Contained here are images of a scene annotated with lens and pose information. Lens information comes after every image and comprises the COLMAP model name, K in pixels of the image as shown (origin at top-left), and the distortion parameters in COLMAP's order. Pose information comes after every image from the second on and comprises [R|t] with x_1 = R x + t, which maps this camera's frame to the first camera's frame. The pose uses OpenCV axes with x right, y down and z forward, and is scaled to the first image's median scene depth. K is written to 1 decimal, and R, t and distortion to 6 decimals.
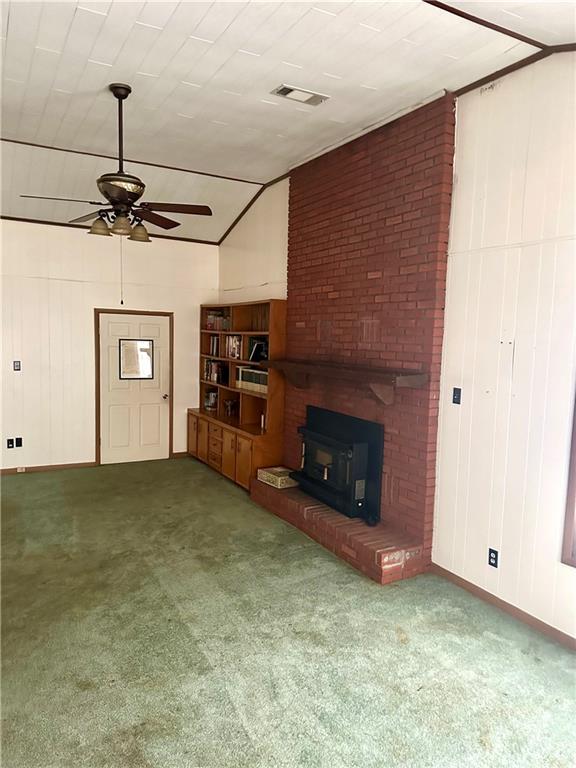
lens RADIAL K [[533.9, 0, 288.0], [0, 533.9, 384.0], [0, 0, 1]] dist [0.121575, -0.001178]
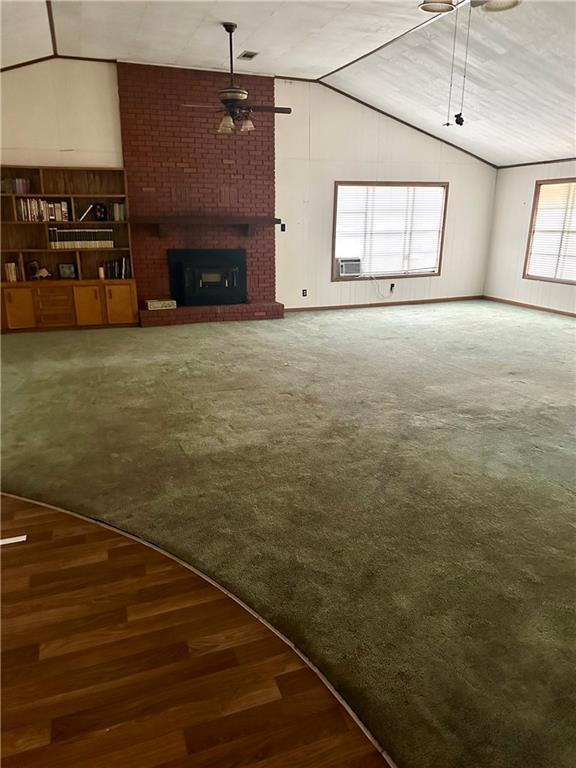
lens RADIAL K [[561.8, 0, 288.0], [0, 561.8, 384.0], [0, 0, 1]] dist [0.005739, -0.007136]
pose [[0.148053, -0.300753, 0.942140, -1.699267], [0.093194, 0.952642, 0.289461, -0.025739], [-0.984579, 0.044946, 0.169070, 0.524189]]
